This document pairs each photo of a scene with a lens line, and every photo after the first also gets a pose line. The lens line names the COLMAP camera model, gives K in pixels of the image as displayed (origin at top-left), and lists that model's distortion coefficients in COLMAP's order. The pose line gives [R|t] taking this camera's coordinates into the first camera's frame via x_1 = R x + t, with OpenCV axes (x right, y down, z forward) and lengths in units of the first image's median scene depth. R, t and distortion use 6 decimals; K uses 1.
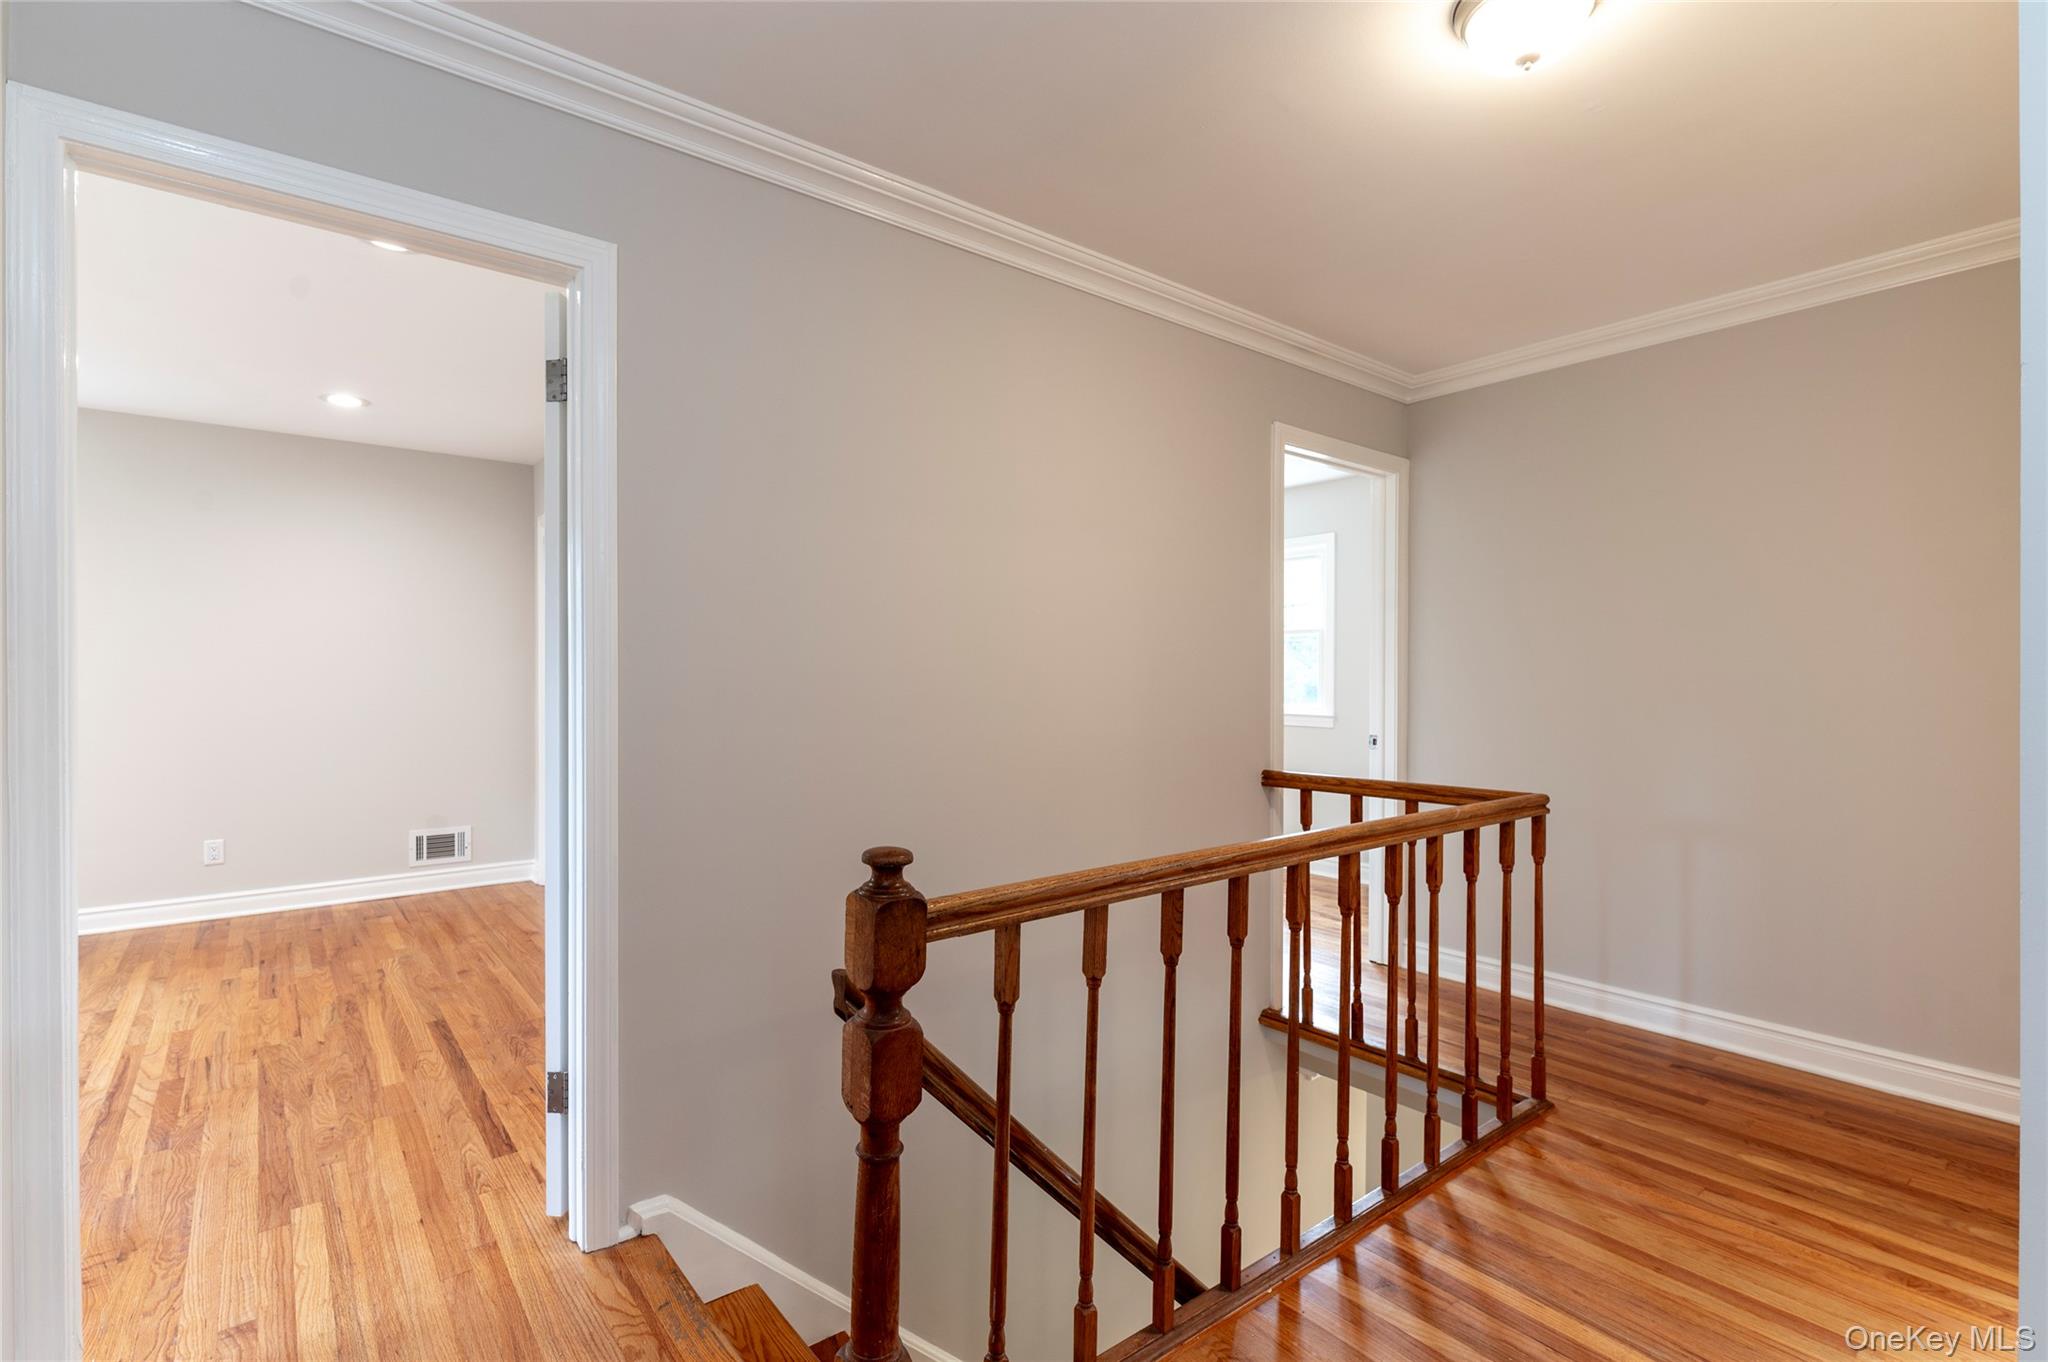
lens RADIAL K [[941.9, 0, 1024.0], [0, 941.9, 681.0], [0, 0, 1]] dist [-0.002268, -0.000029]
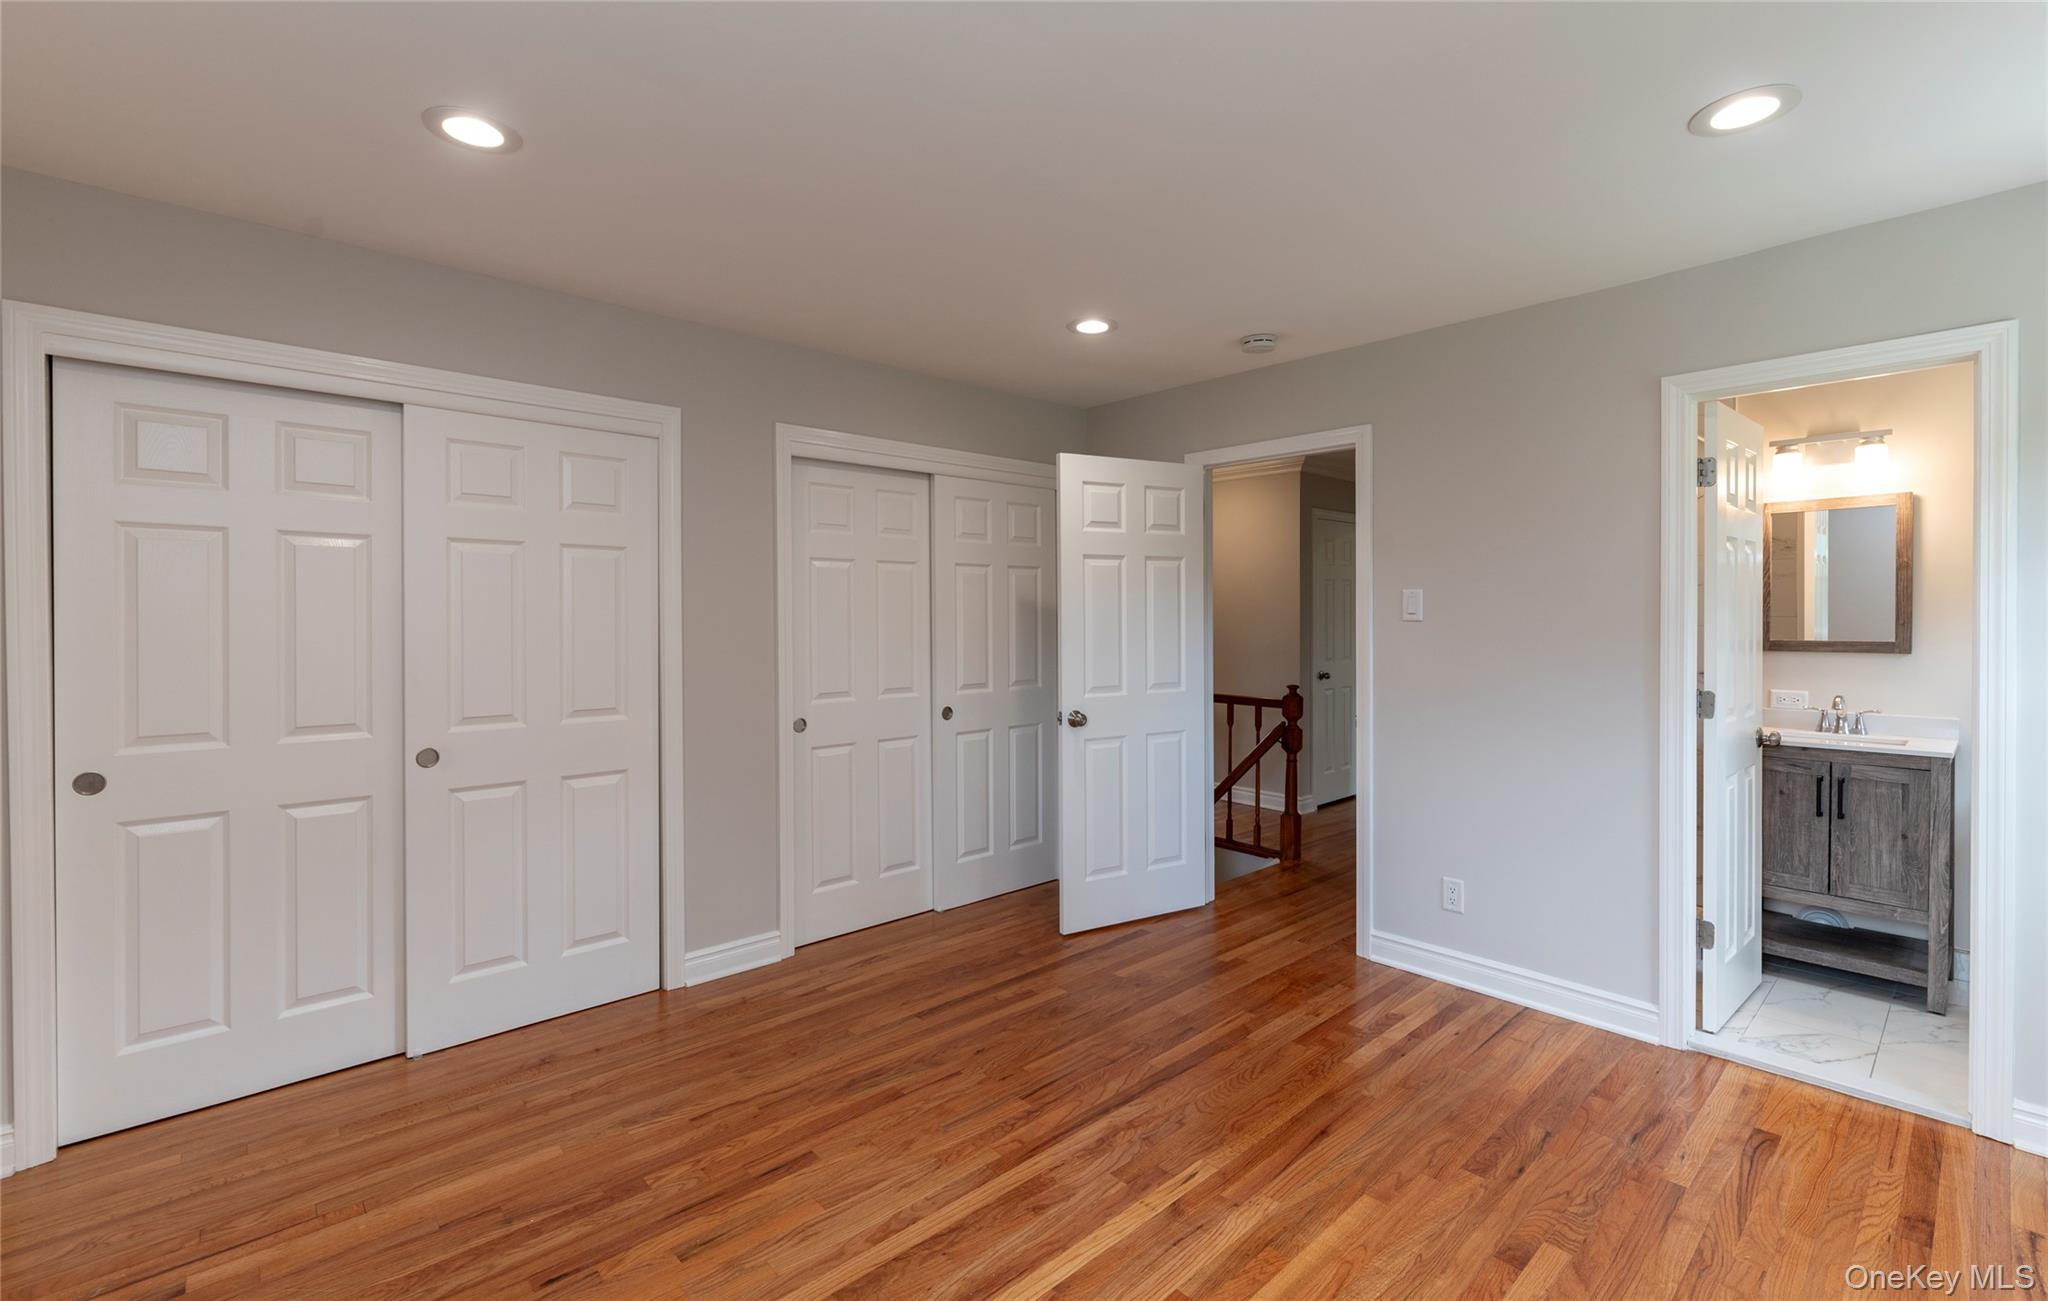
lens RADIAL K [[888.4, 0, 1019.0], [0, 888.4, 618.5], [0, 0, 1]] dist [0.000799, -0.000178]
pose [[-0.052724, -0.008324, 0.998574, -1.465518], [0.006180, 0.999943, 0.008662, -0.049738], [-0.998590, 0.006628, -0.052669, 0.901429]]
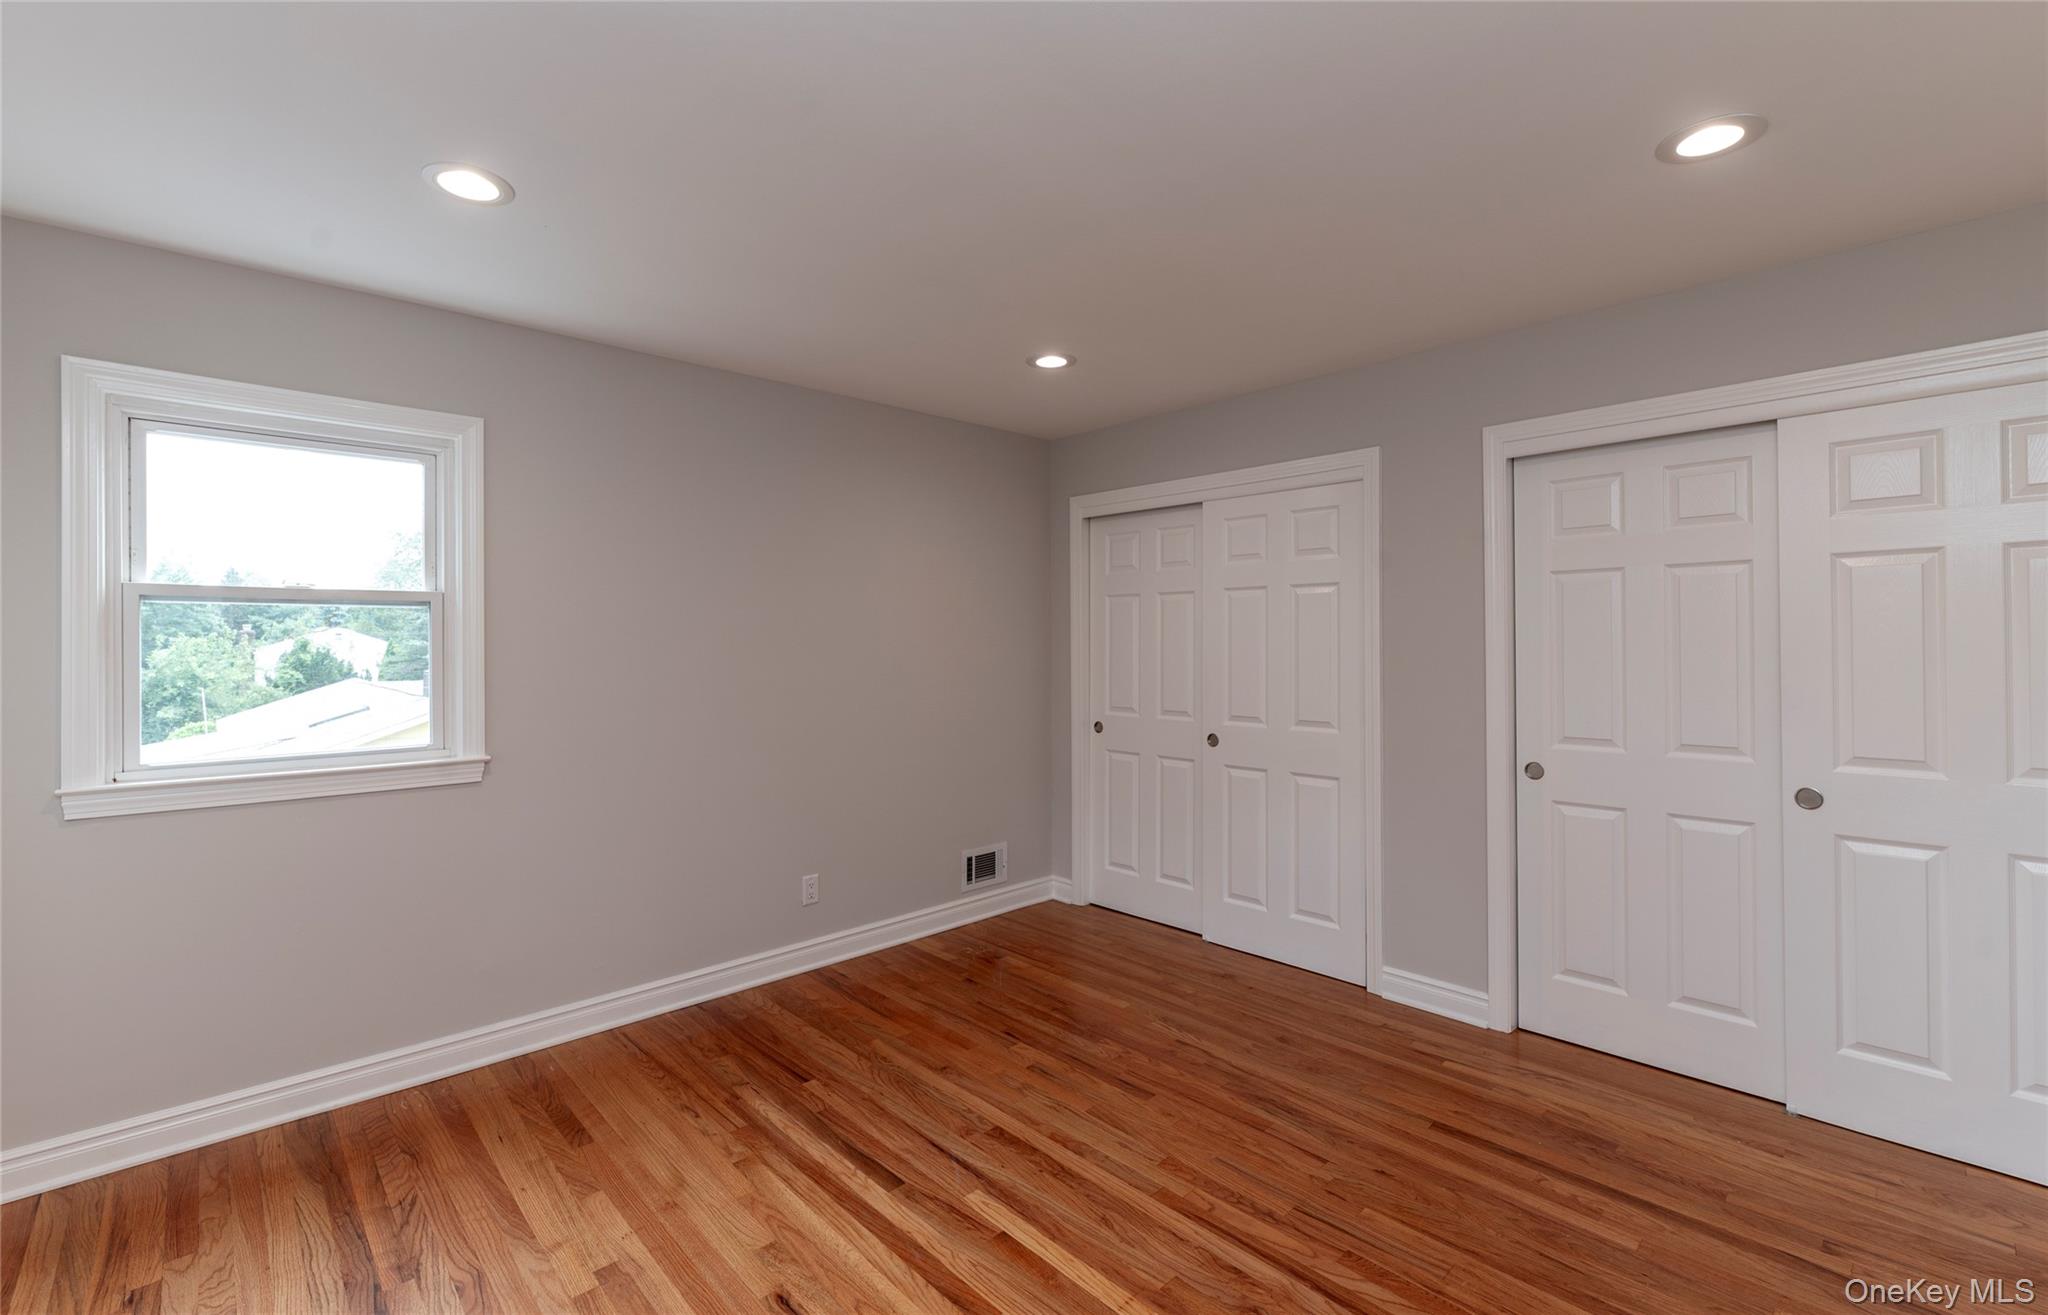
lens RADIAL K [[869.3, 0, 1018.7], [0, 869.3, 633.8], [0, 0, 1]] dist [-0.002925, -0.000189]
pose [[0.997197, -0.005331, 0.074634, -0.983891], [0.006786, 0.999791, -0.019262, -0.040143], [-0.074516, 0.019715, 0.997025, 0.274487]]
